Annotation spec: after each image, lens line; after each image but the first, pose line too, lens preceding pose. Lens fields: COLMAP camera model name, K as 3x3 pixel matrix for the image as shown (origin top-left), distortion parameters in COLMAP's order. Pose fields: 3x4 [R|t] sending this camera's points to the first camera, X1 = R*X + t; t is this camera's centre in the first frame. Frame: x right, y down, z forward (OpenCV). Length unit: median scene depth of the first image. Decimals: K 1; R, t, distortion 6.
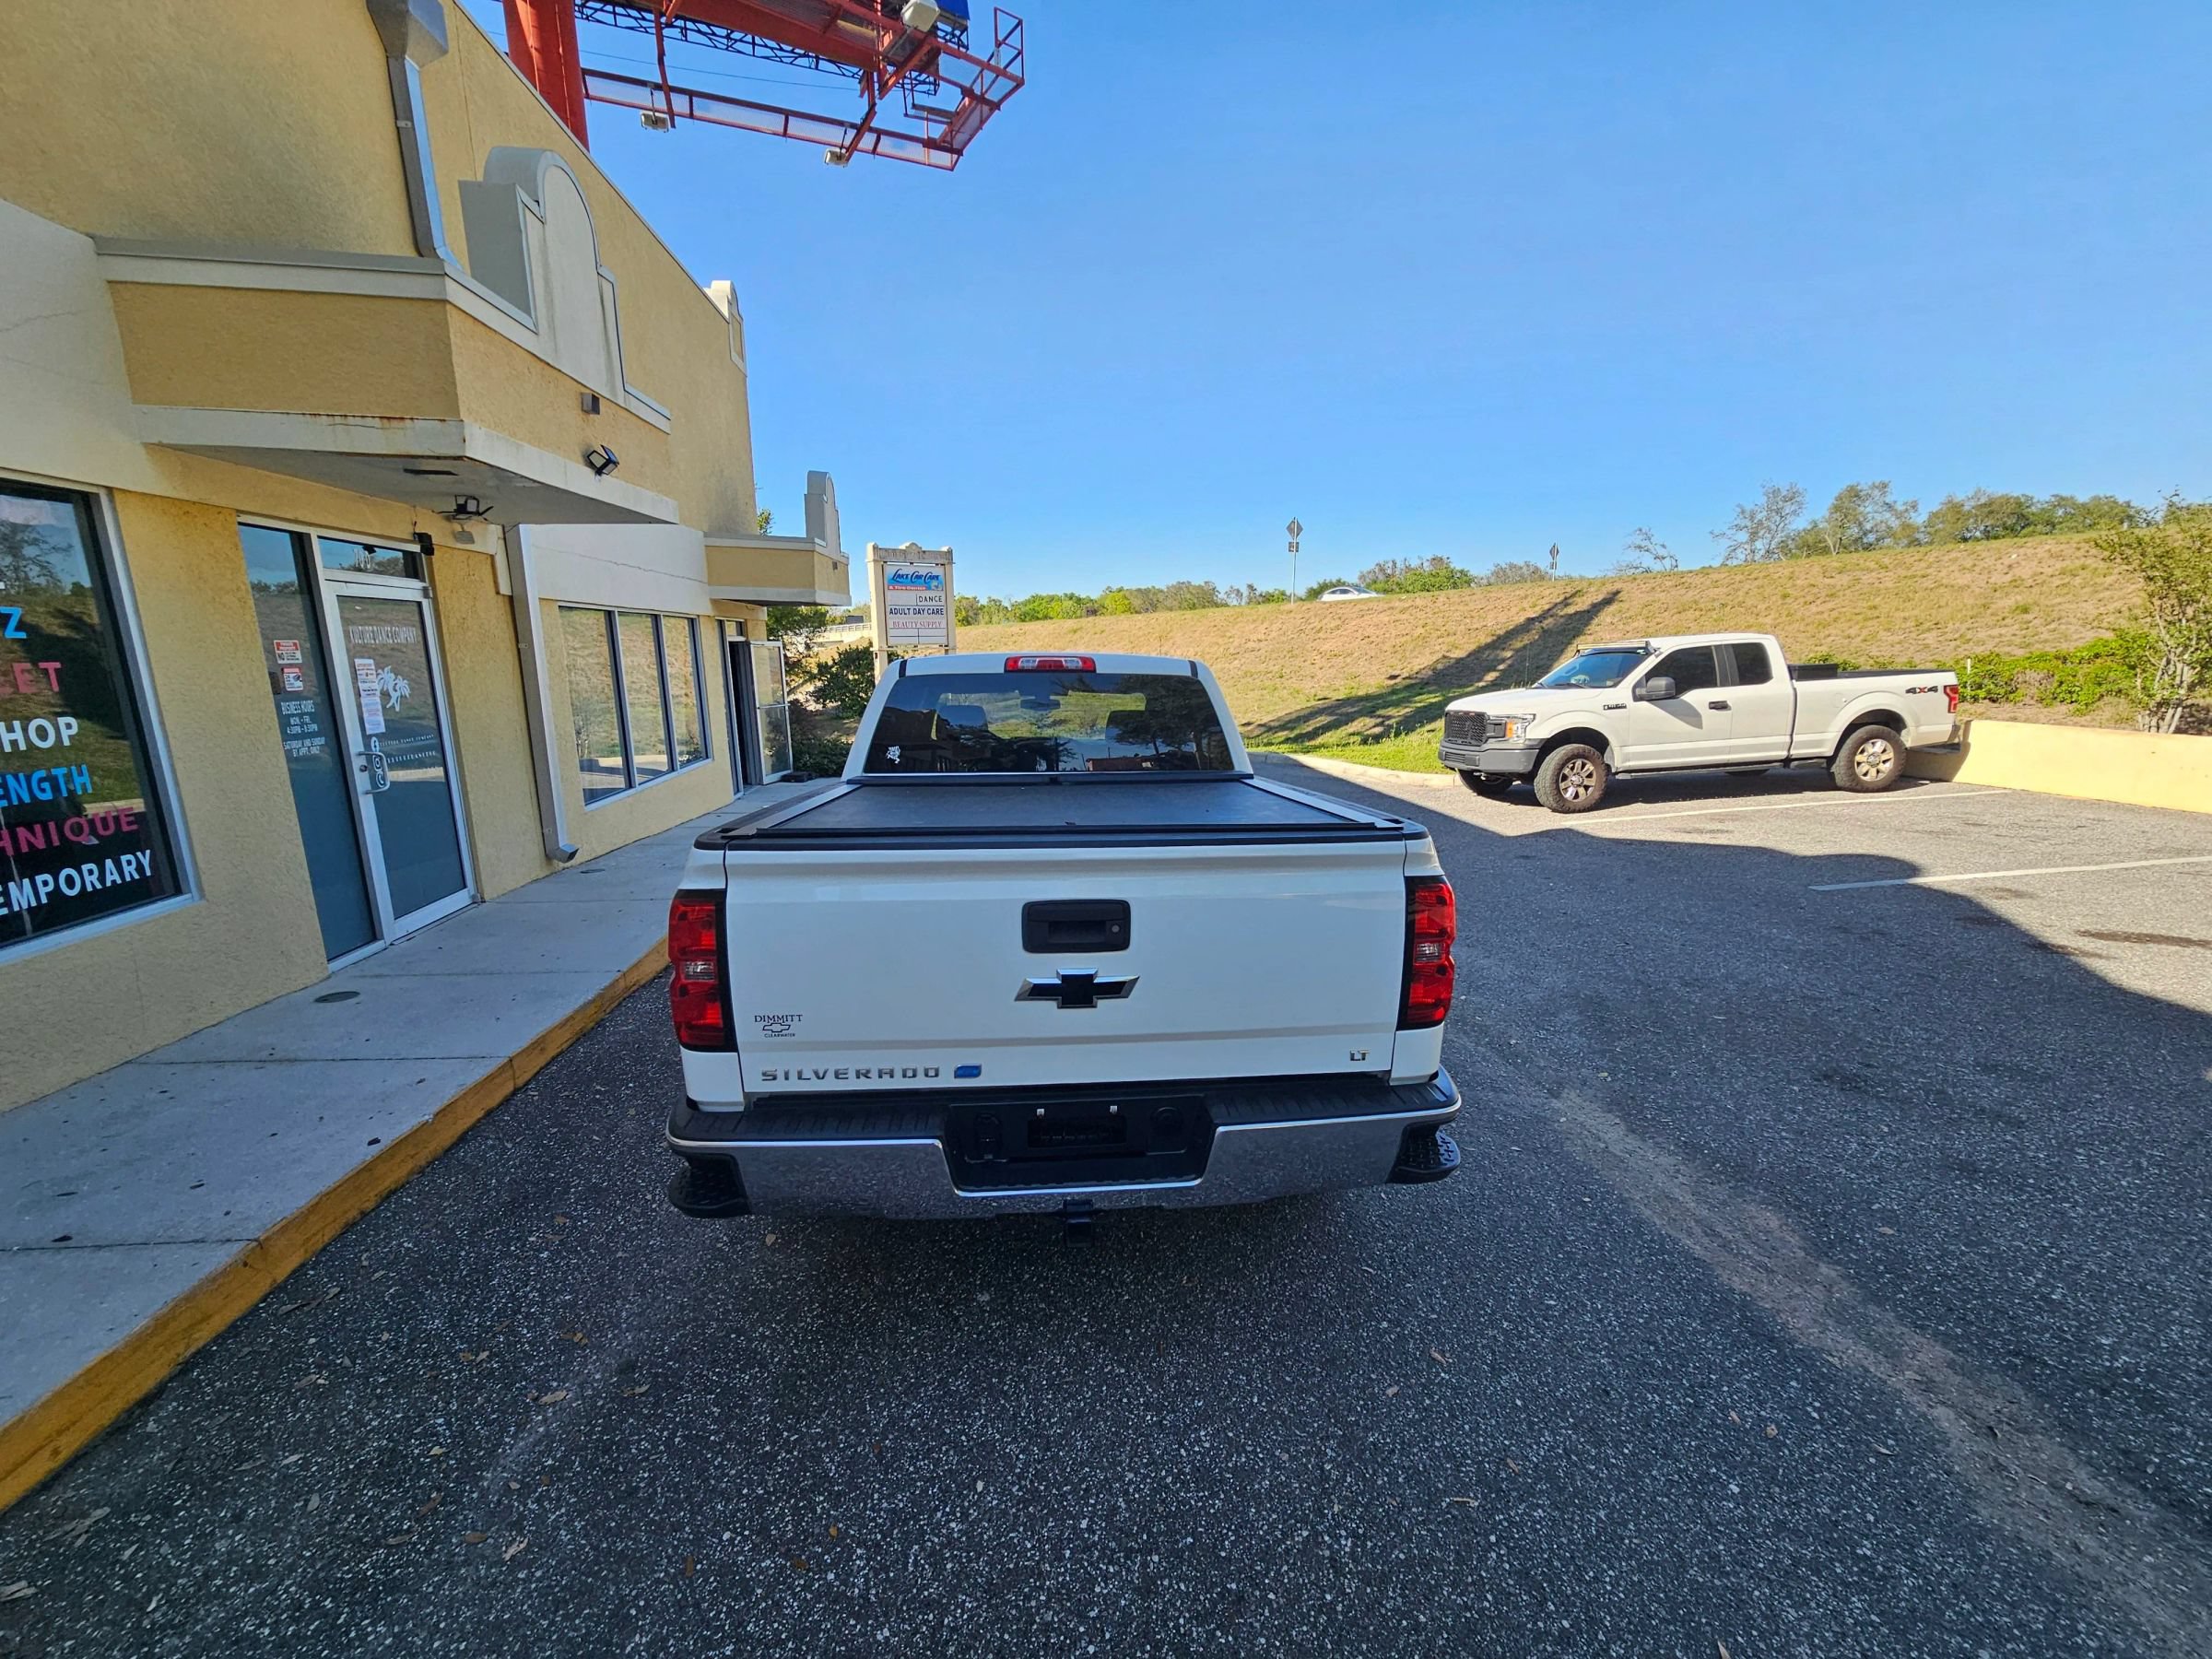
lens RADIAL K [[903.8, 0, 1101.5], [0, 903.8, 834.3], [0, 0, 1]] dist [-0.001917, -0.000112]
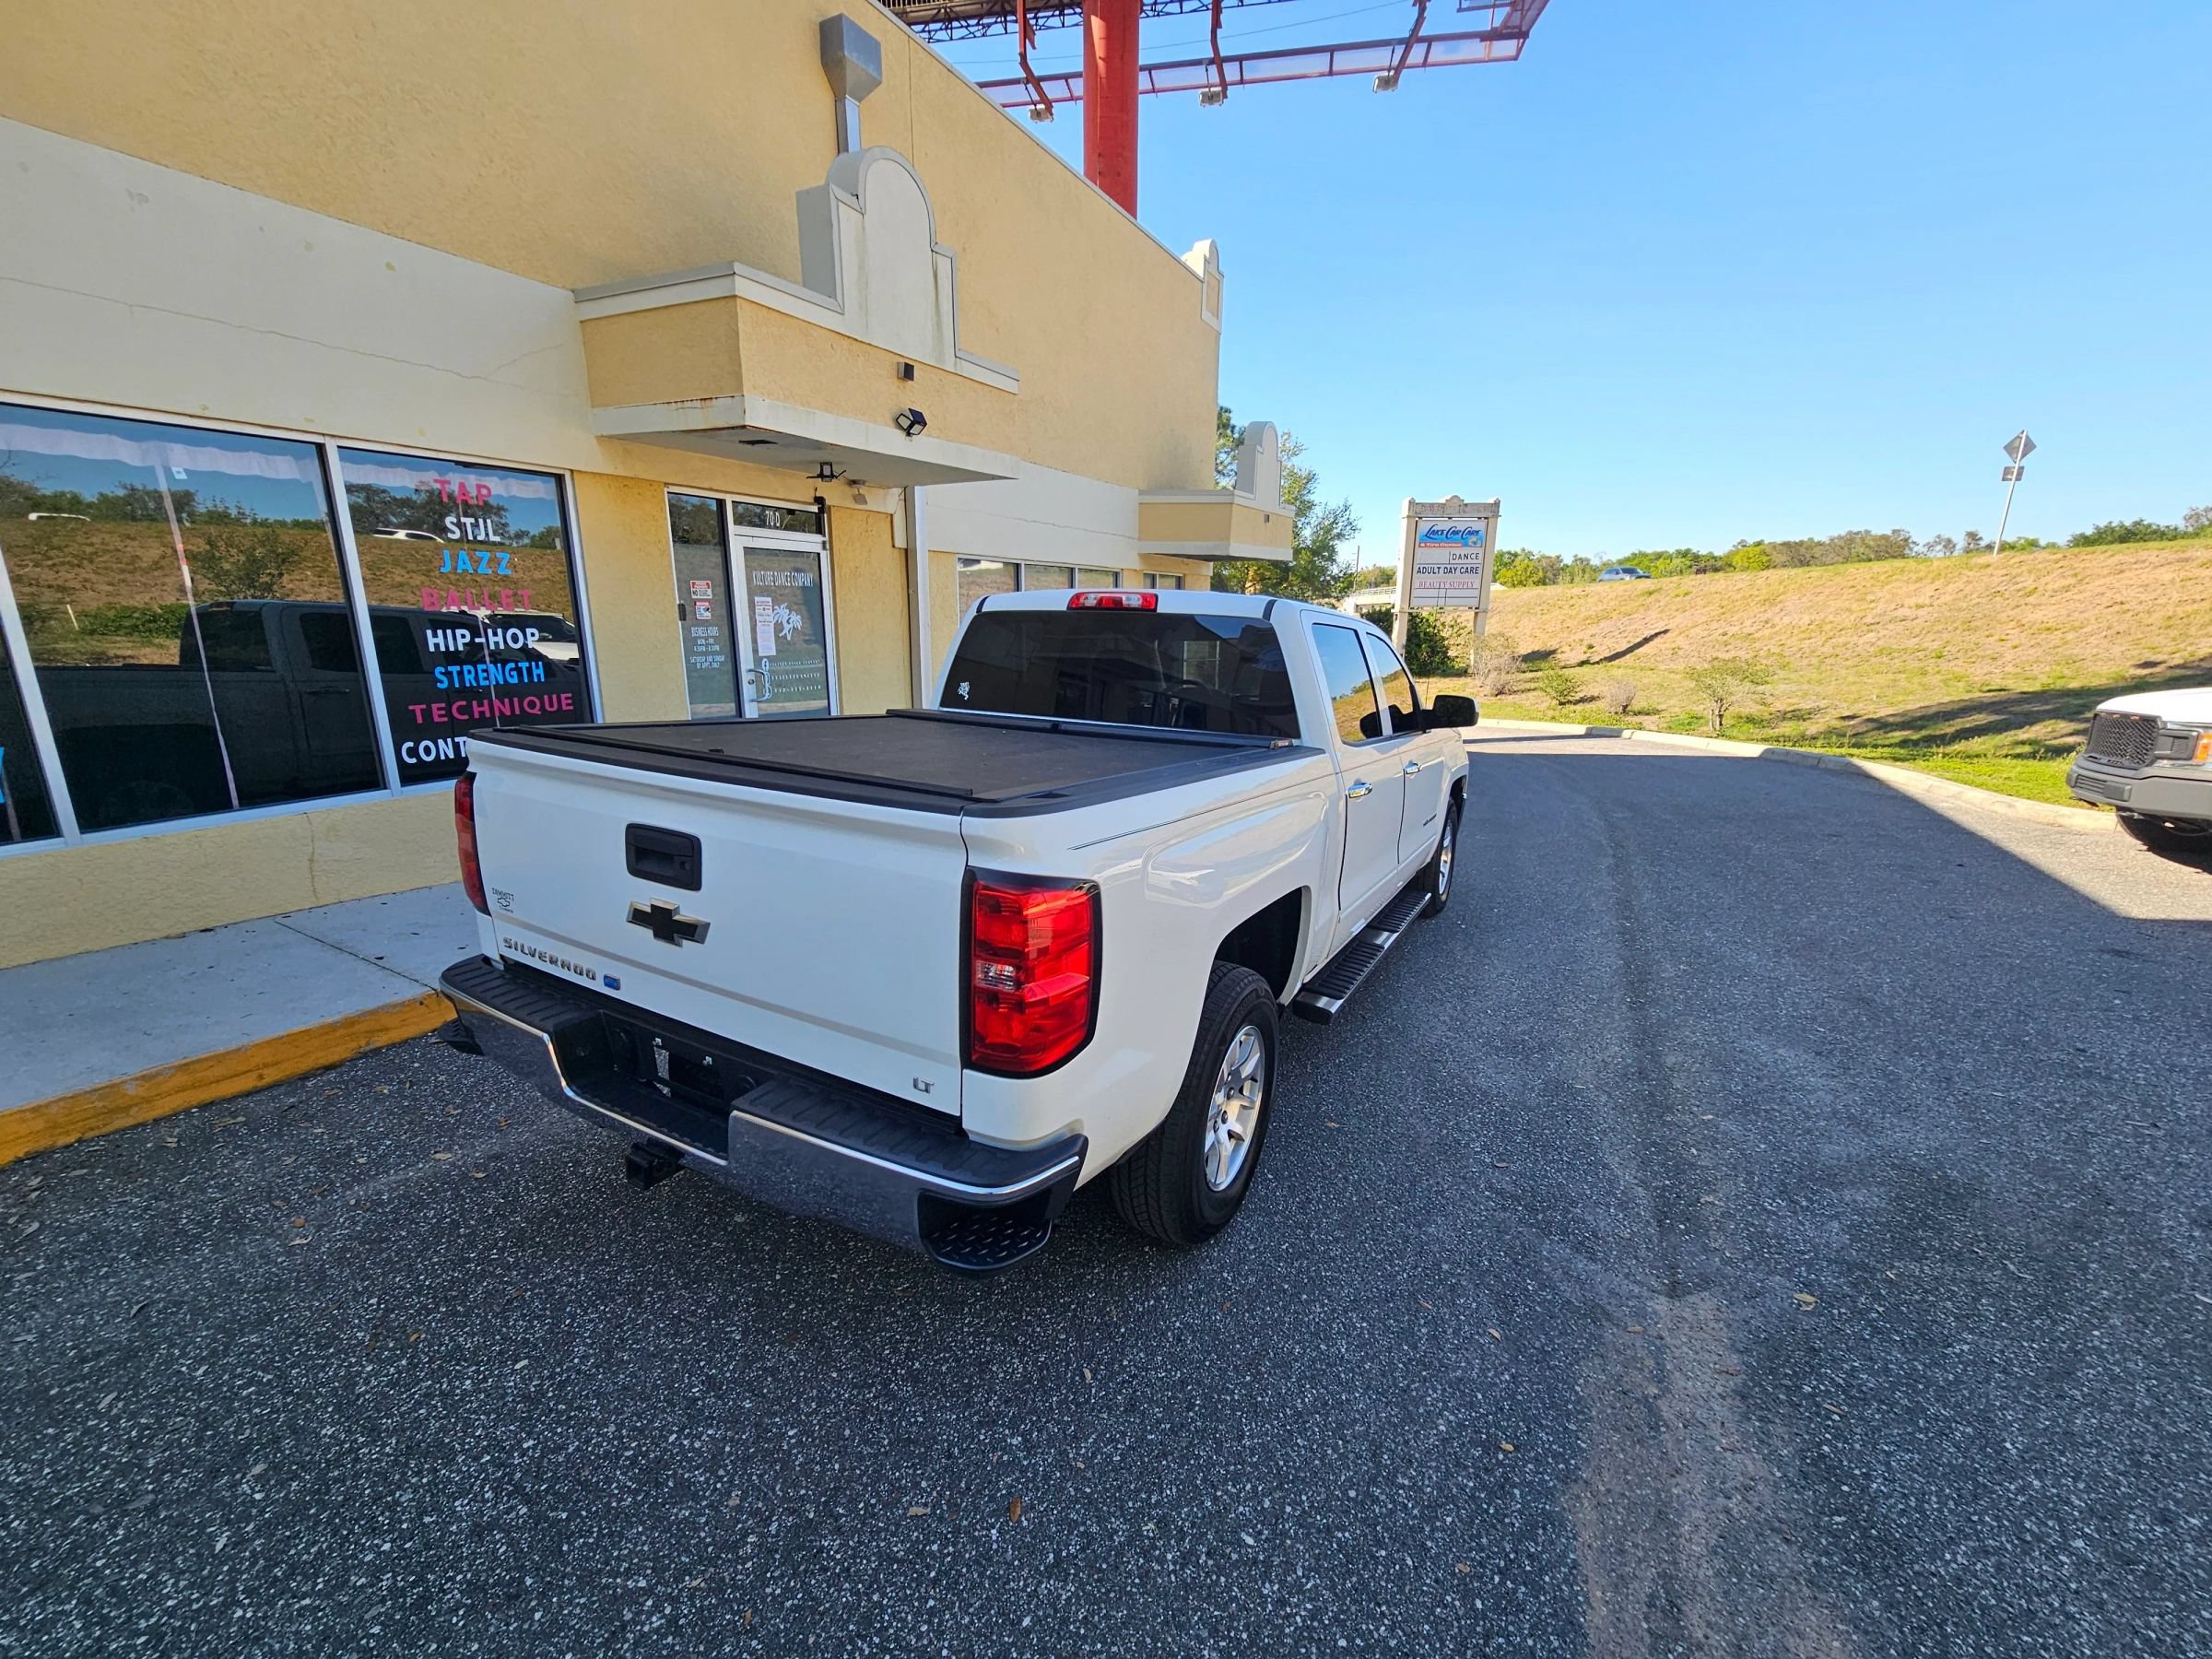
lens RADIAL K [[901.8, 0, 1102.6], [0, 901.8, 837.4], [0, 0, 1]] dist [-0.001043, -0.000755]
pose [[0.830407, 0.150896, -0.536335, 0.396780], [-0.127724, 0.988548, 0.080369, -0.023971], [0.542320, 0.001764, 0.840170, 0.215251]]
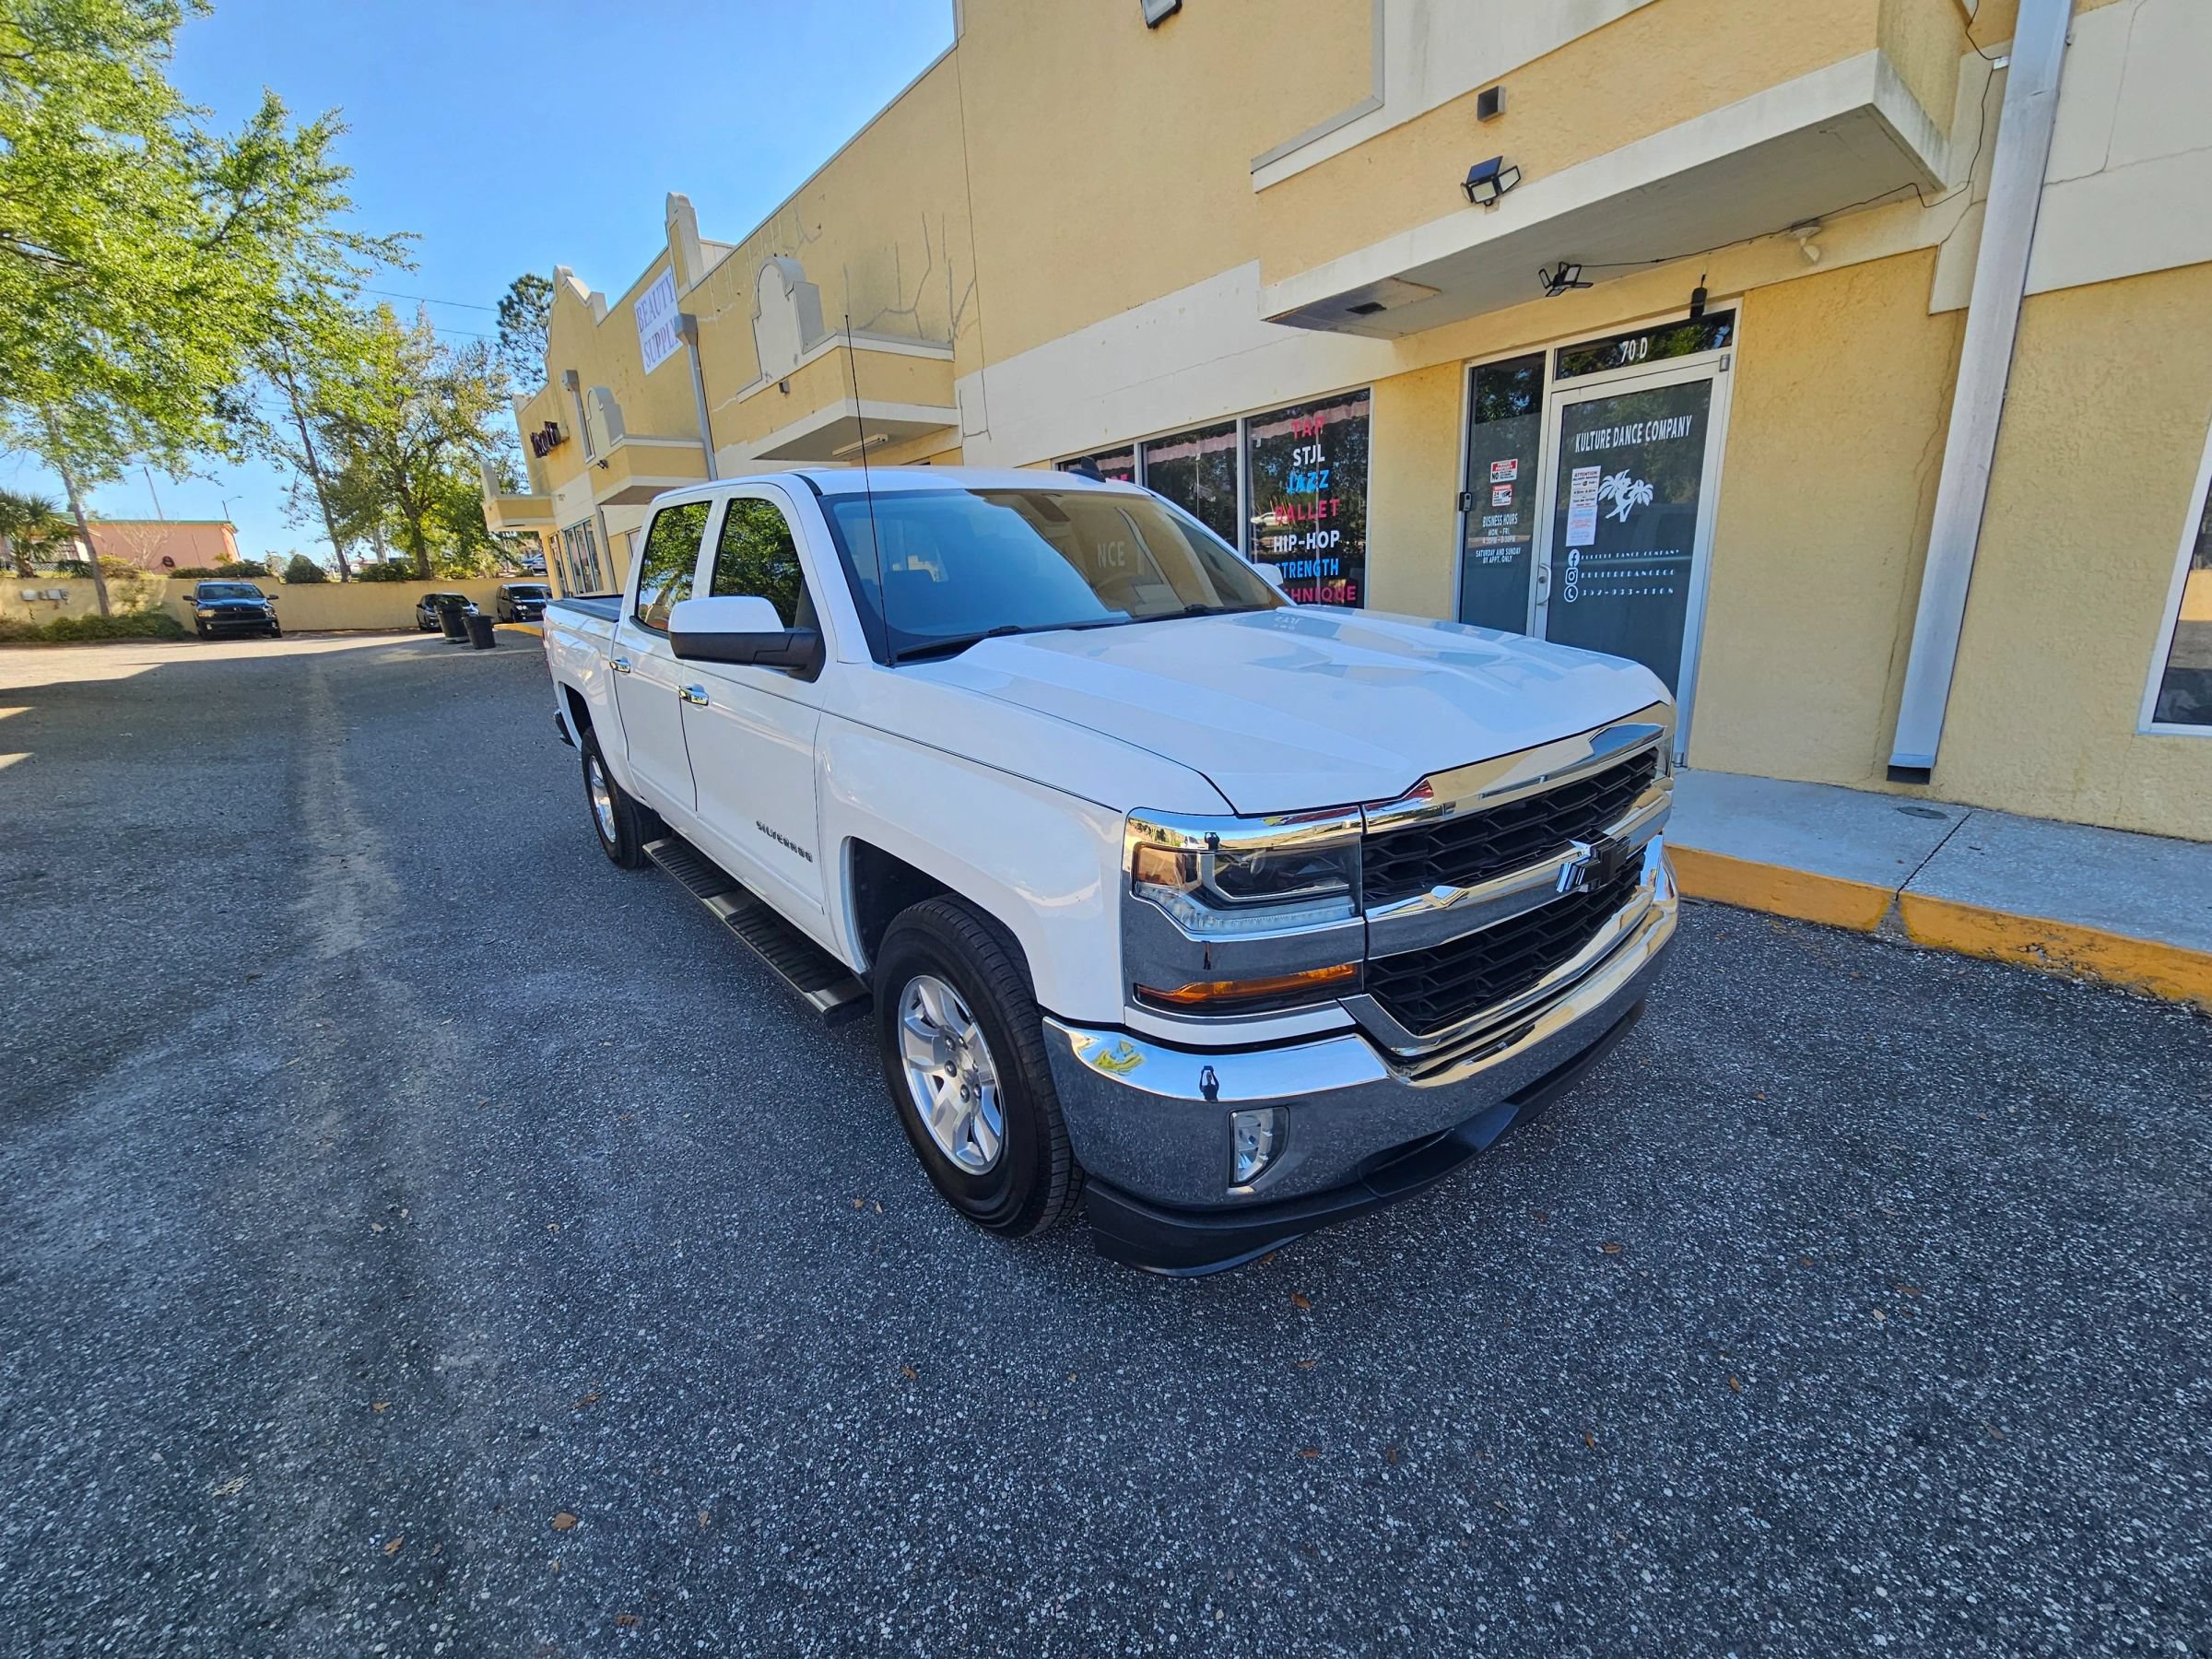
lens RADIAL K [[903.9, 0, 1100.7], [0, 903.9, 834.6], [0, 0, 1]] dist [0.000587, -0.002221]
pose [[-0.822336, 0.203174, -0.531492, 0.276321], [-0.052194, 0.903204, 0.426025, -0.269176], [0.566604, 0.378077, -0.732133, 1.888740]]
